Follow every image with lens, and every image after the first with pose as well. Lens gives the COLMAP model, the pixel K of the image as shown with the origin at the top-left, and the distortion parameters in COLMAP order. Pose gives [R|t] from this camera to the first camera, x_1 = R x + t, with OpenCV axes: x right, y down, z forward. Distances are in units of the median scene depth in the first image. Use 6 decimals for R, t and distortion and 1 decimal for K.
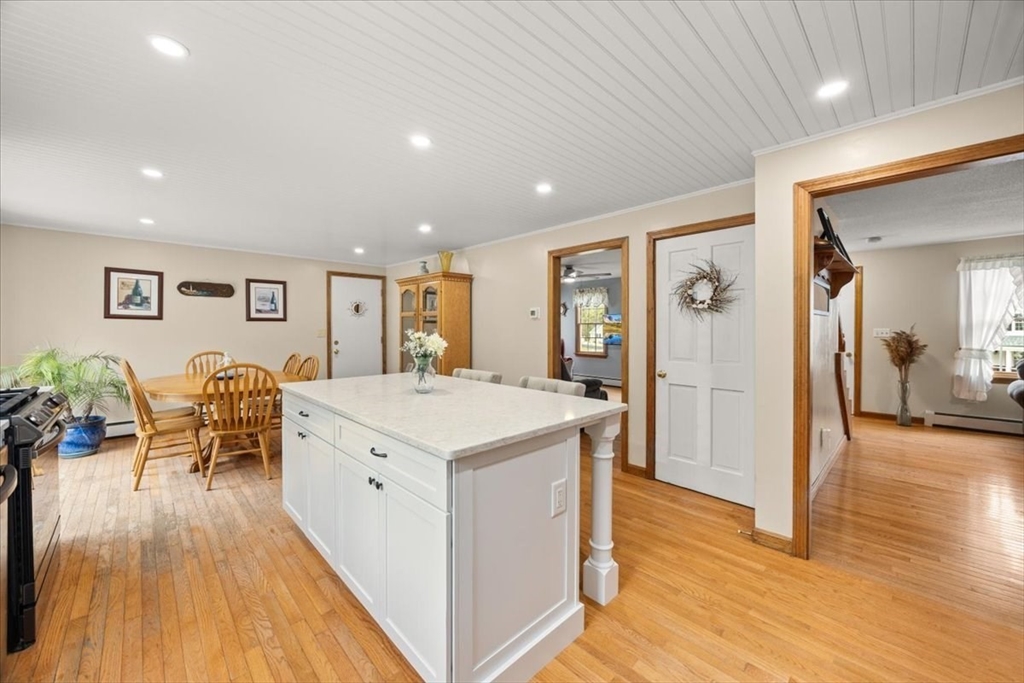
lens RADIAL K [[389.2, 0, 512.4], [0, 389.2, 333.5], [0, 0, 1]] dist [-0.000643, -0.000002]
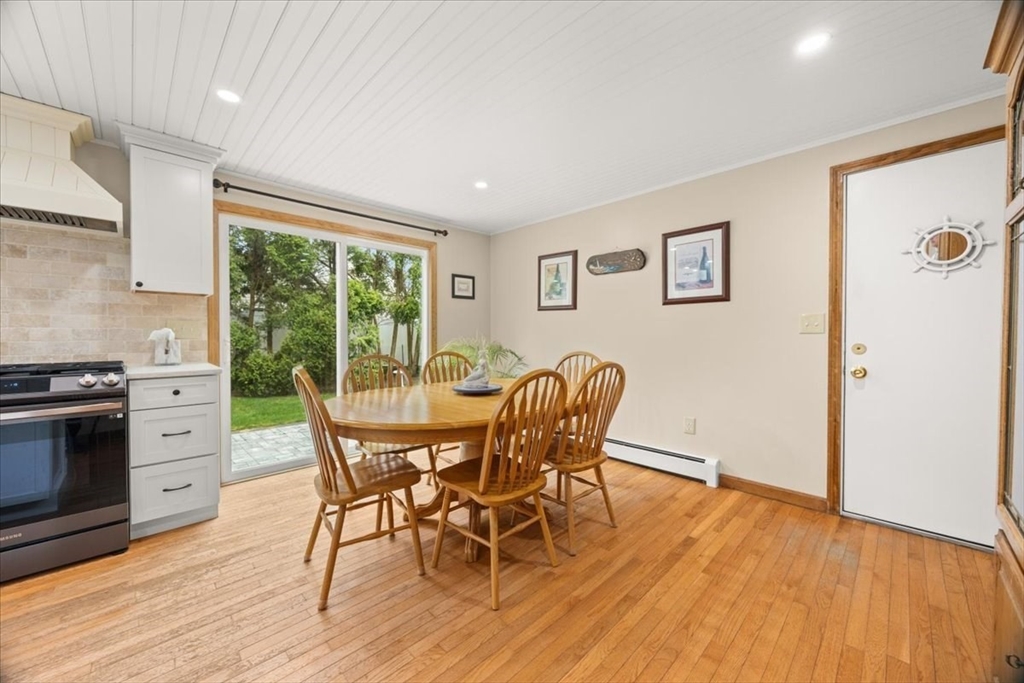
lens RADIAL K [[389.2, 0, 509.8], [0, 389.2, 343.6], [0, 0, 1]] dist [-0.000643, -0.000002]
pose [[0.007814, 0.018942, -0.999790, -0.099637], [-0.015635, 0.999701, 0.018818, 0.022047], [0.999847, 0.015484, 0.008108, 0.863536]]
